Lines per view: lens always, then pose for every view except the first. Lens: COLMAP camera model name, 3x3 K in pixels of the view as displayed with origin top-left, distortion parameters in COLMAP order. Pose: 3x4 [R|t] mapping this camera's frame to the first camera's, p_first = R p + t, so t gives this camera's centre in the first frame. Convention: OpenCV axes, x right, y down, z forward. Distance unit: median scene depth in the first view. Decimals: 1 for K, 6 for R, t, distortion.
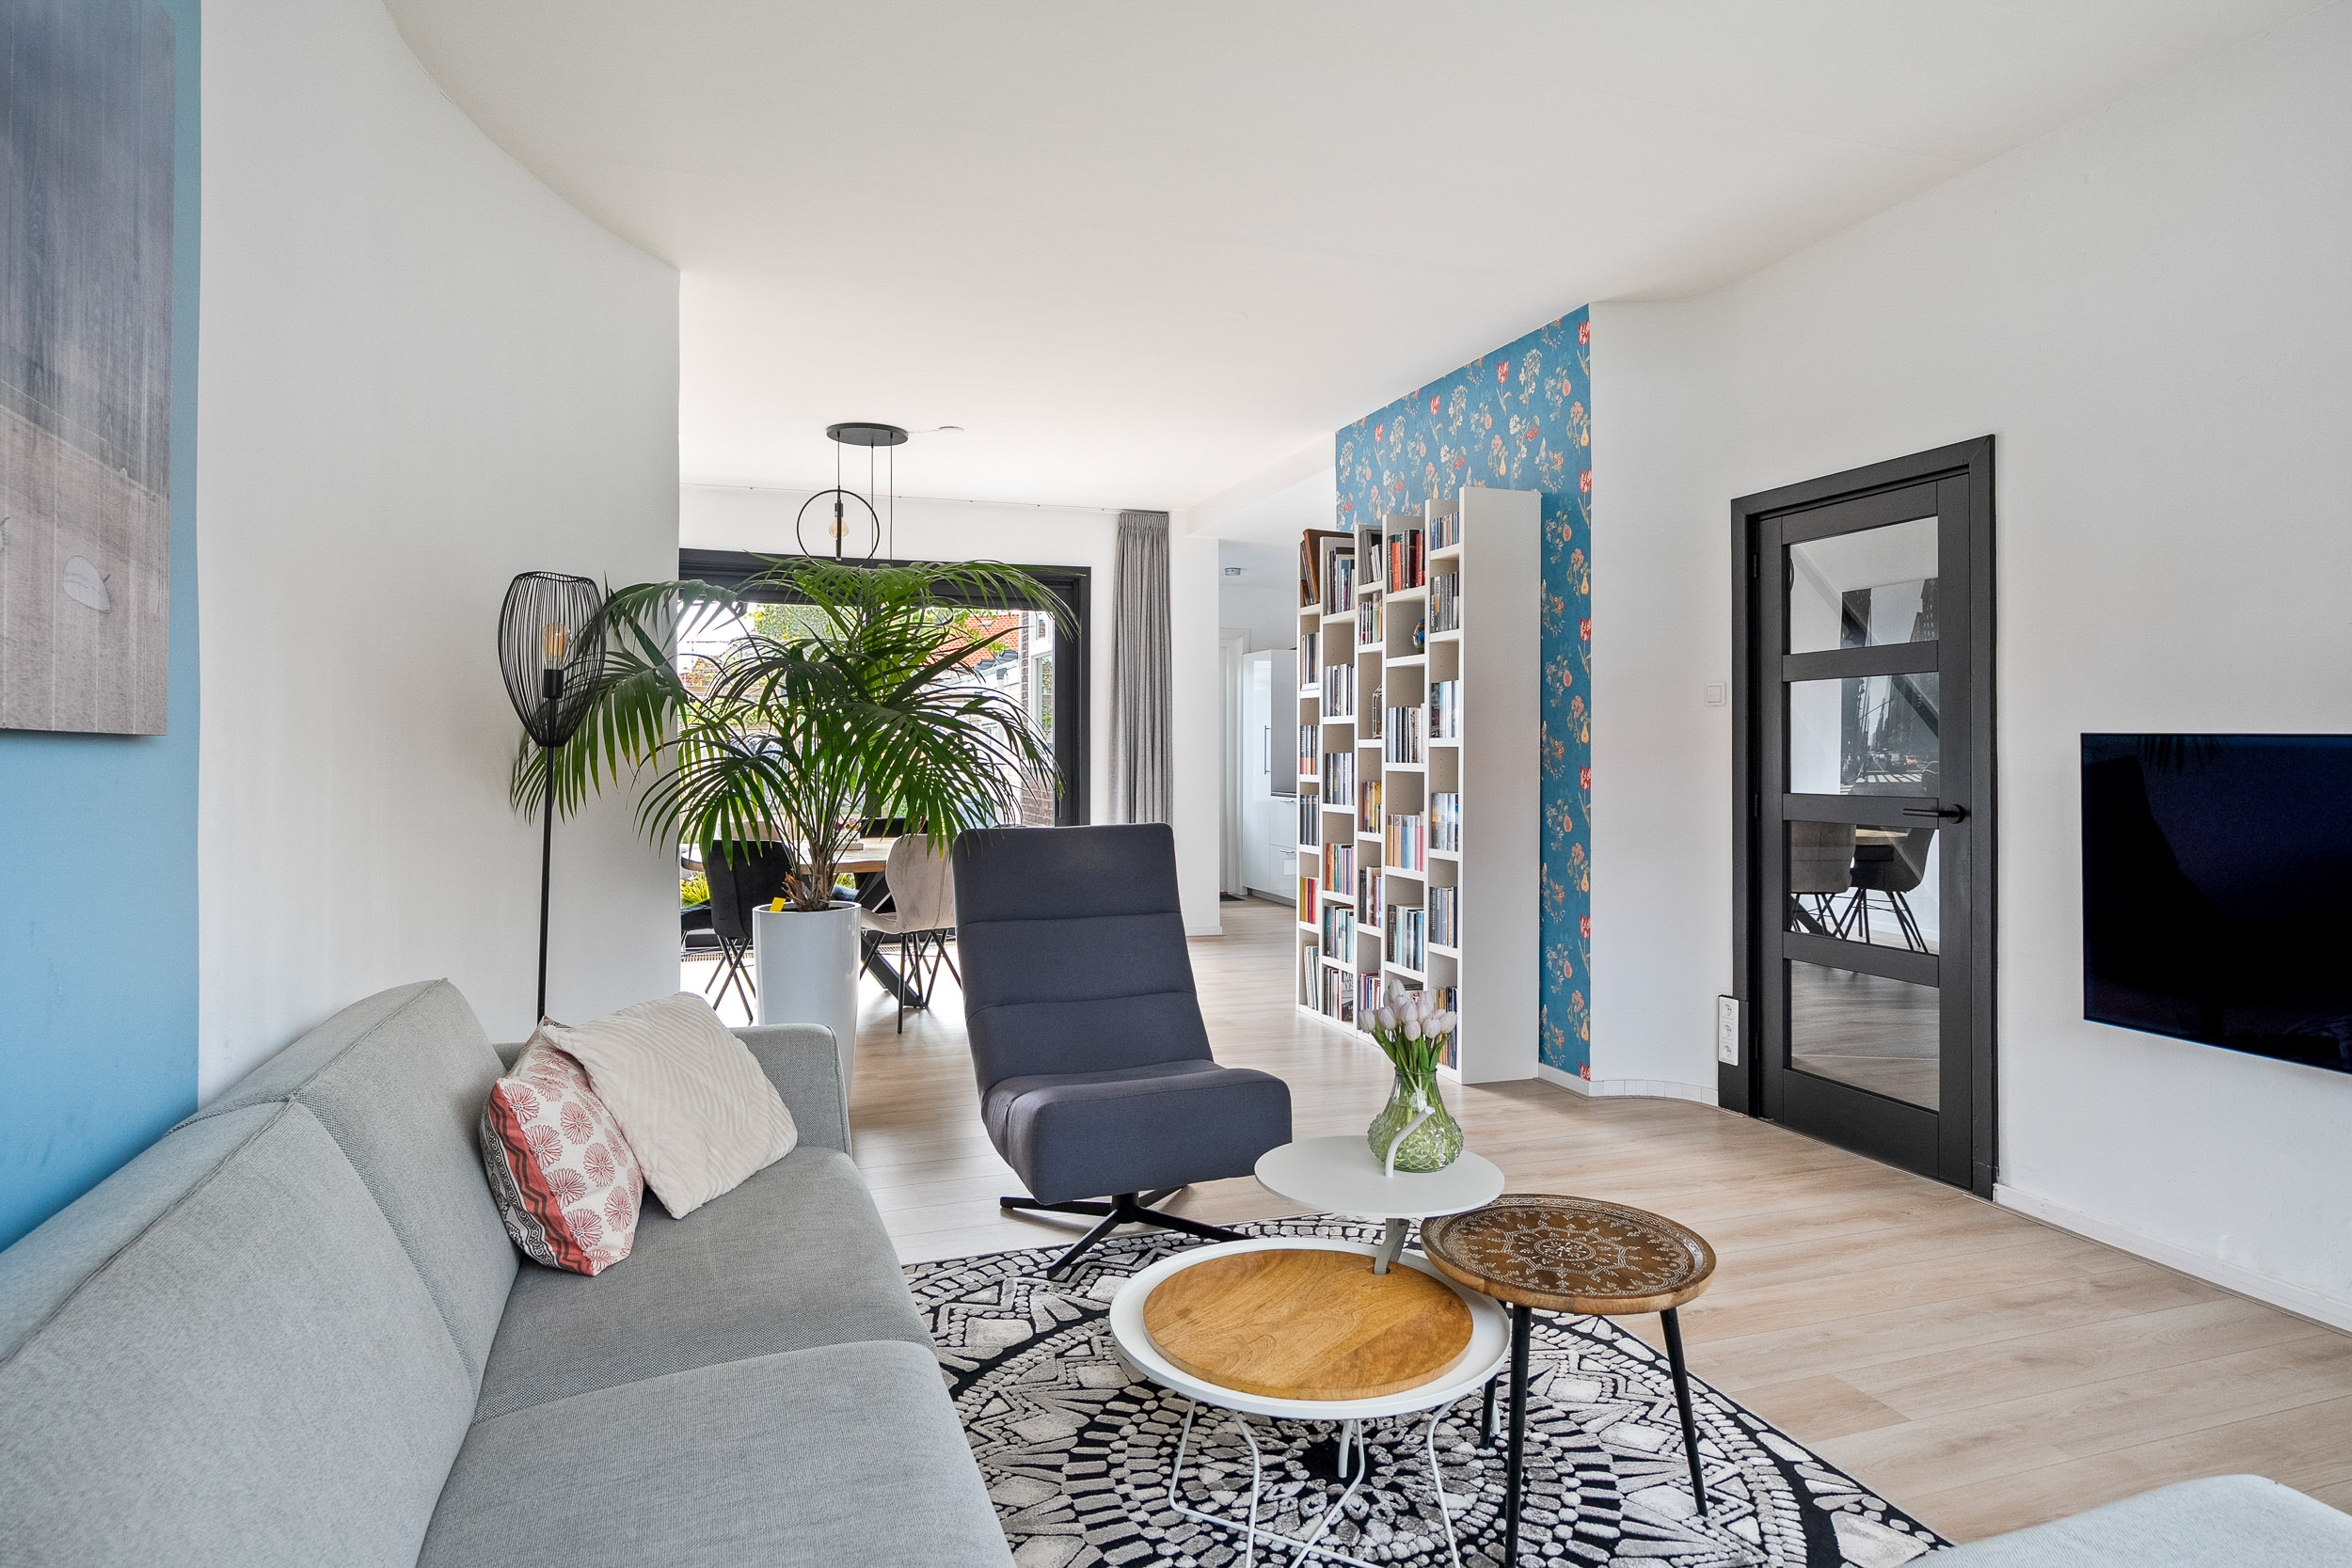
lens RADIAL K [[1351.2, 0, 1154.0], [0, 1351.2, 770.4], [0, 0, 1]] dist [-0.003127, -0.001177]
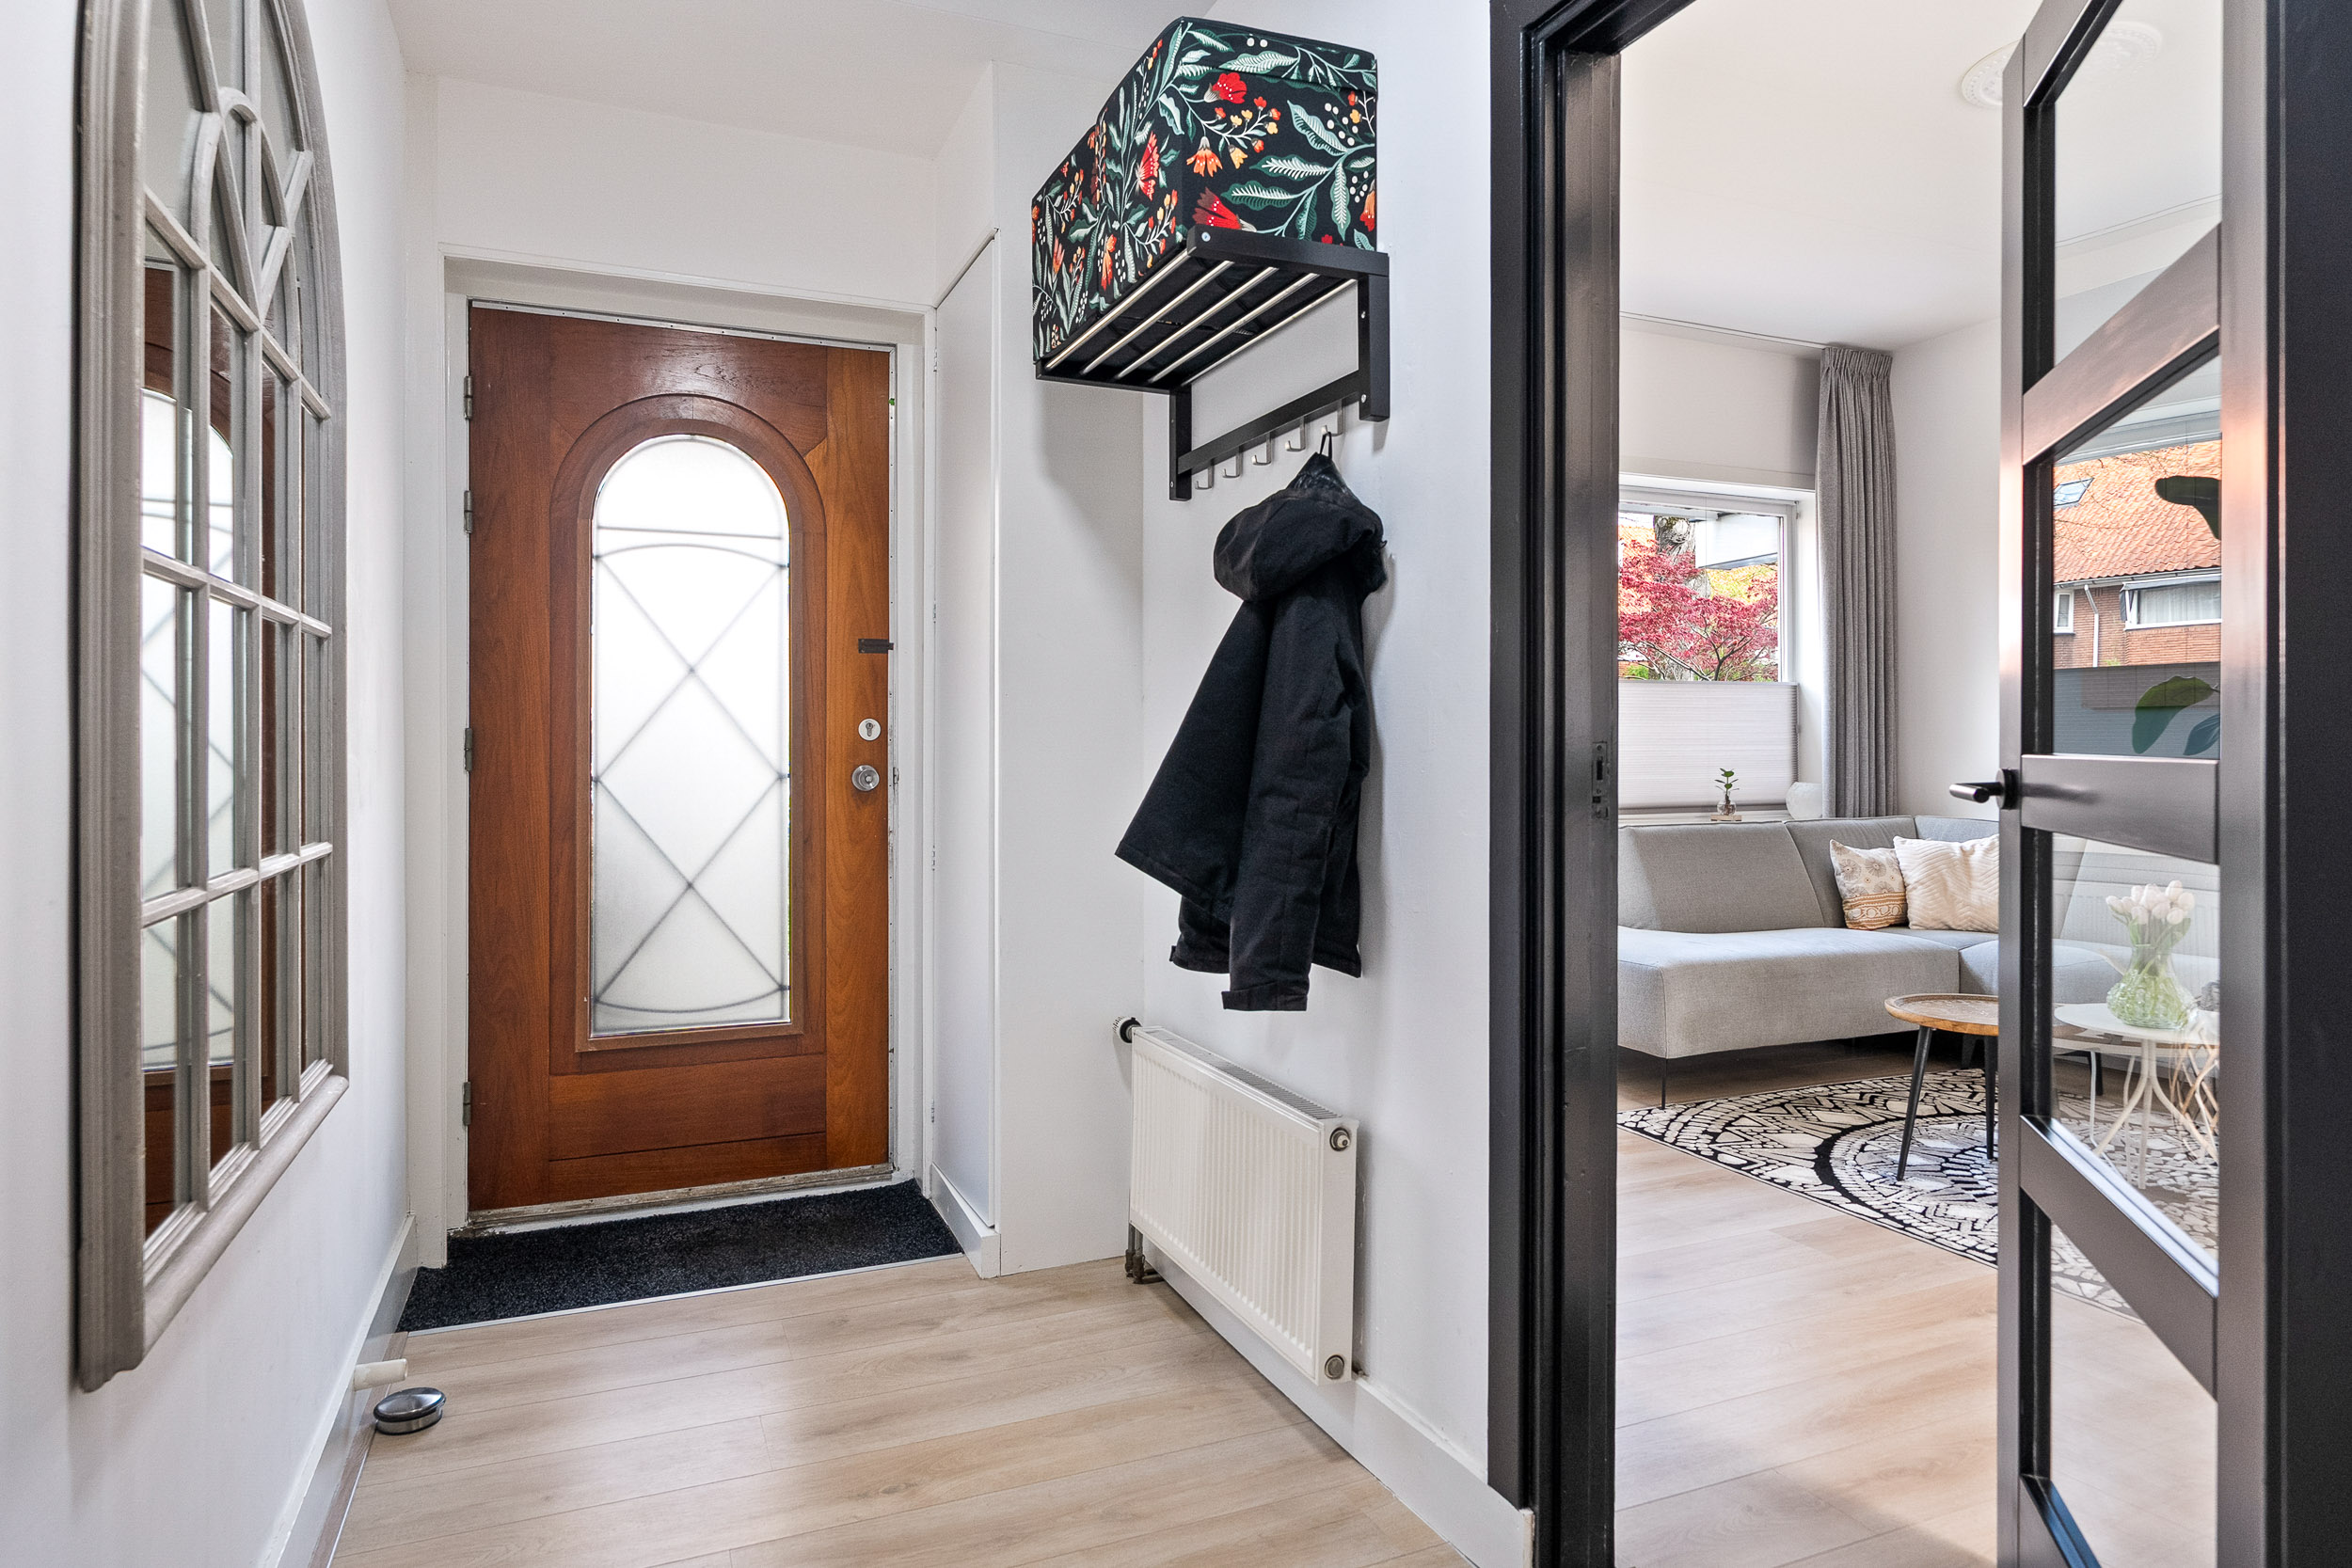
lens RADIAL K [[1351.2, 0, 1193.4], [0, 1351.2, 755.1], [0, 0, 1]] dist [-0.003127, -0.001177]
pose [[-0.996602, 0.000332, -0.082370, 1.244321], [-0.001241, 0.999818, 0.019046, 0.022325], [0.082361, 0.019084, -0.996420, 2.282849]]
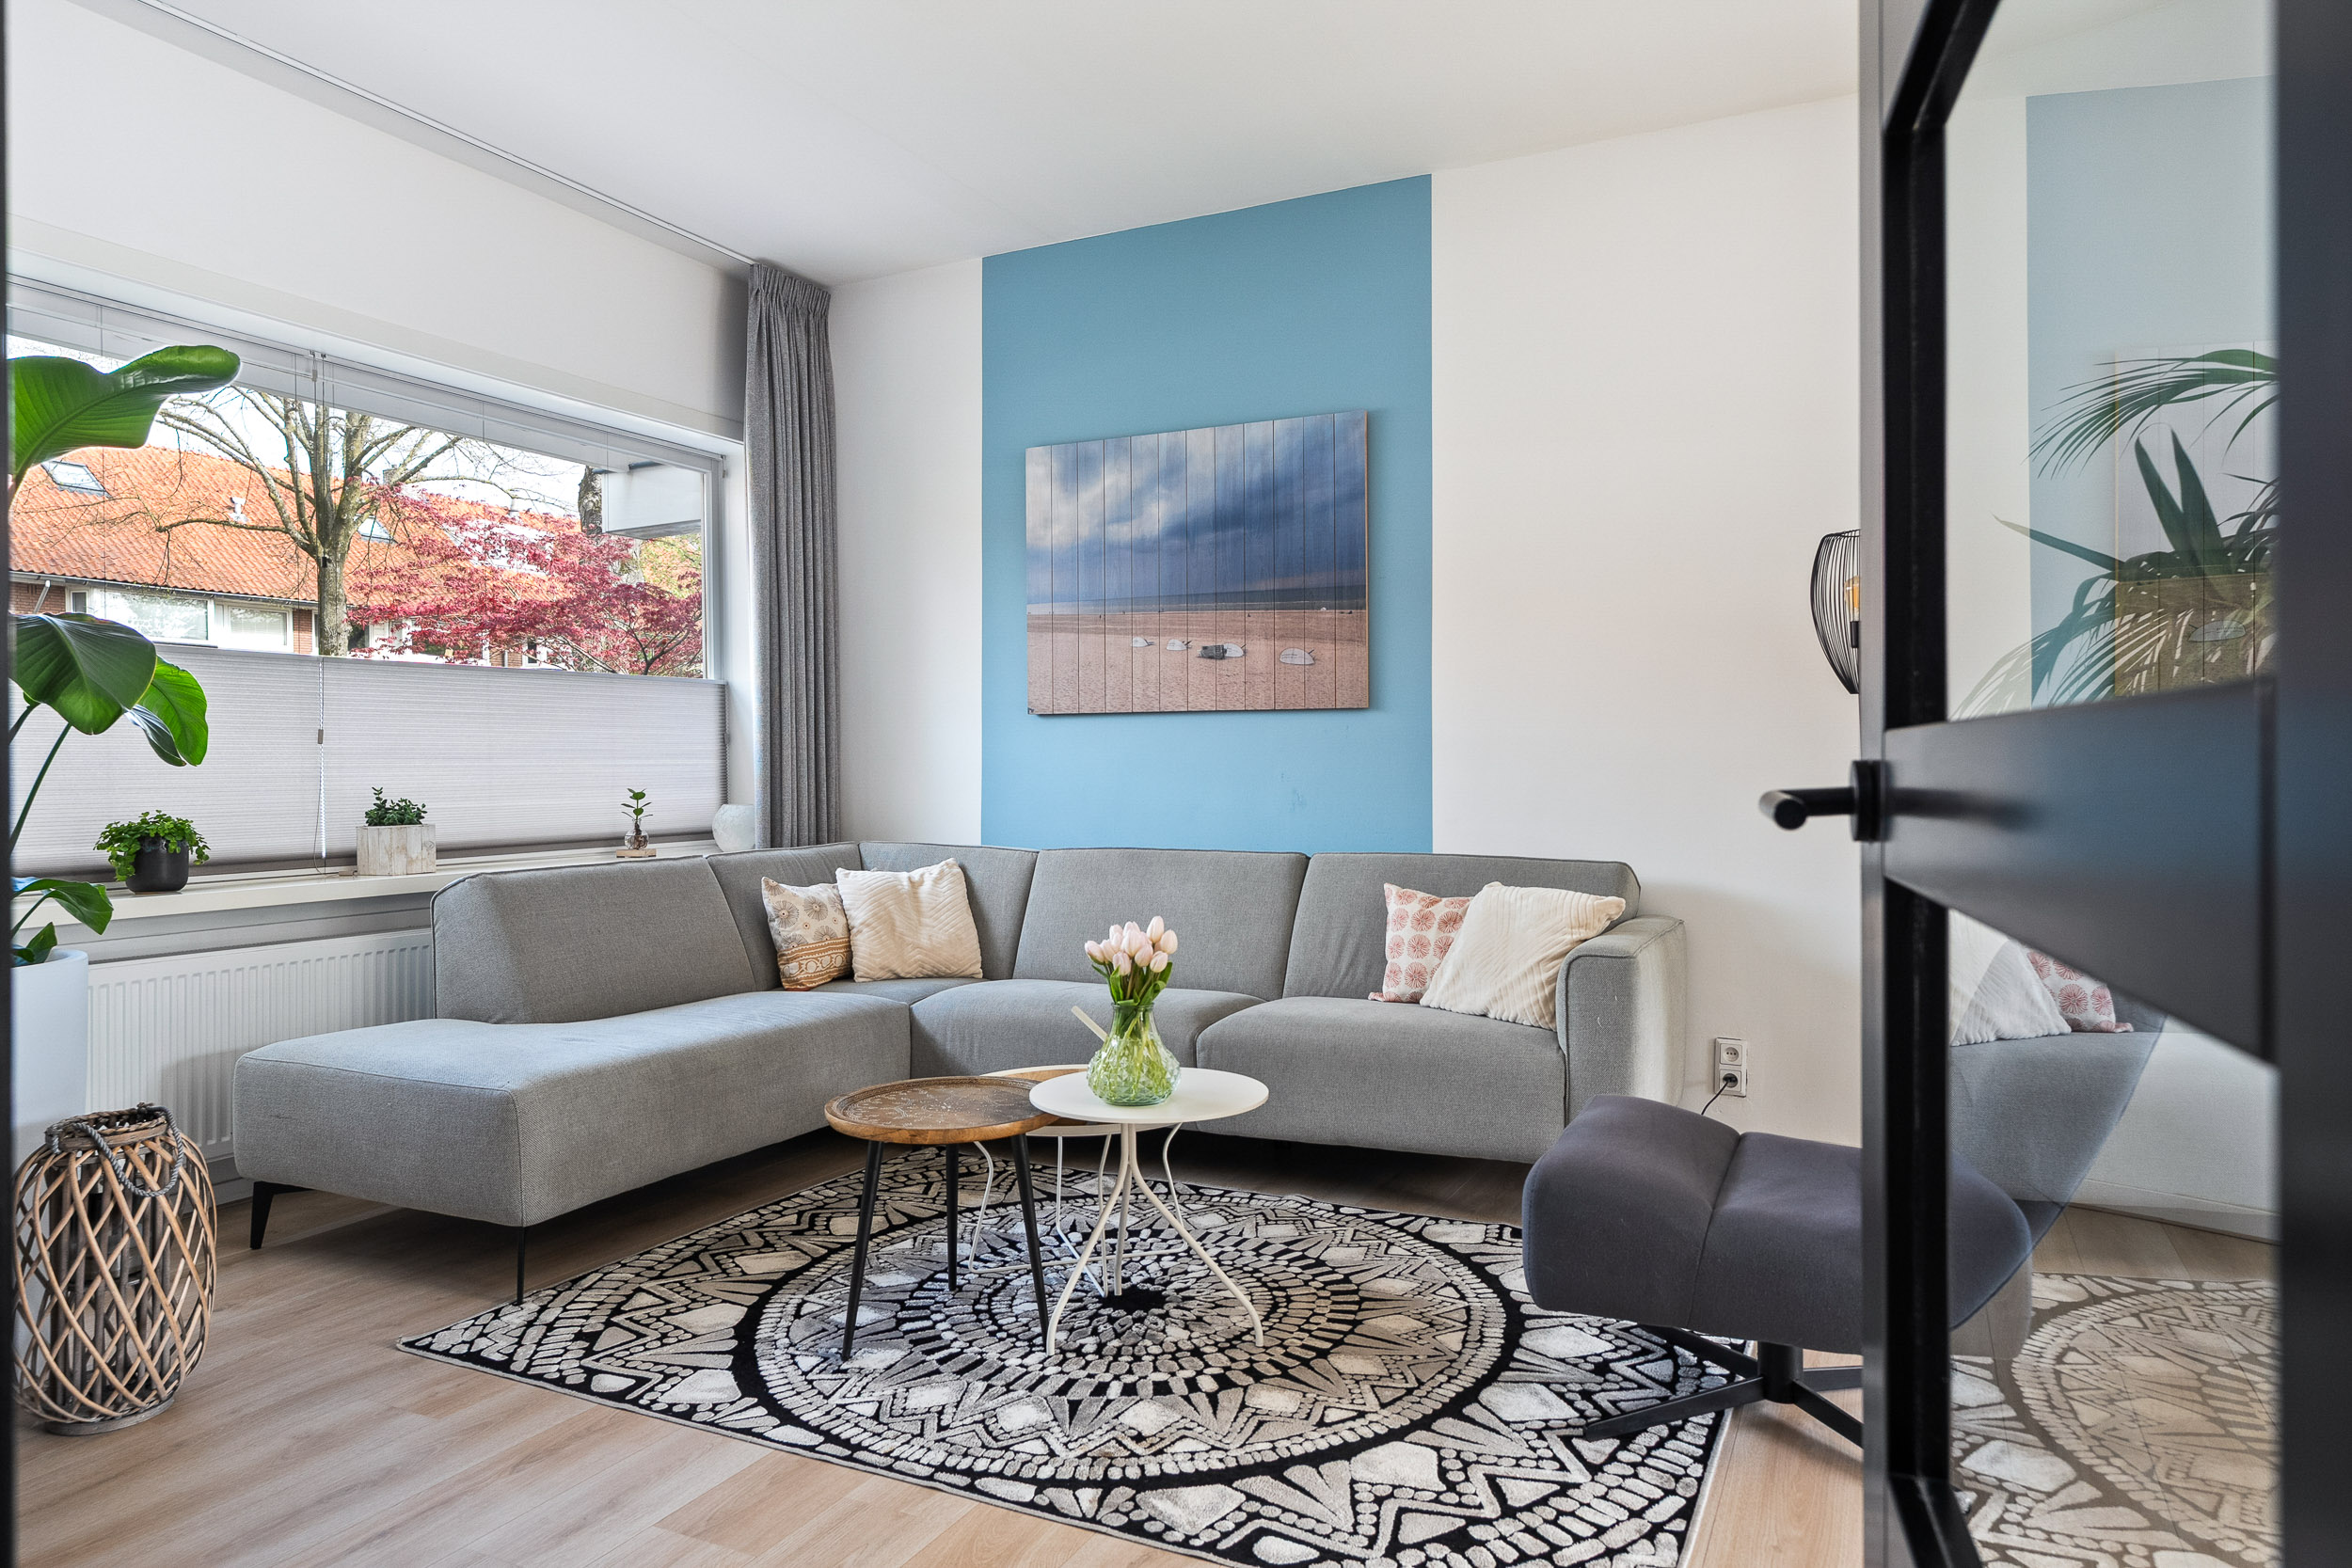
lens RADIAL K [[1475.3, 0, 1172.2], [0, 1475.3, 763.4], [0, 0, 1]] dist [-0.004215, 0.002970]
pose [[-0.708841, 0.003195, -0.705361, 0.986568], [-0.002733, 0.999970, 0.007276, 0.040821], [0.705363, 0.007086, -0.708811, 1.882969]]
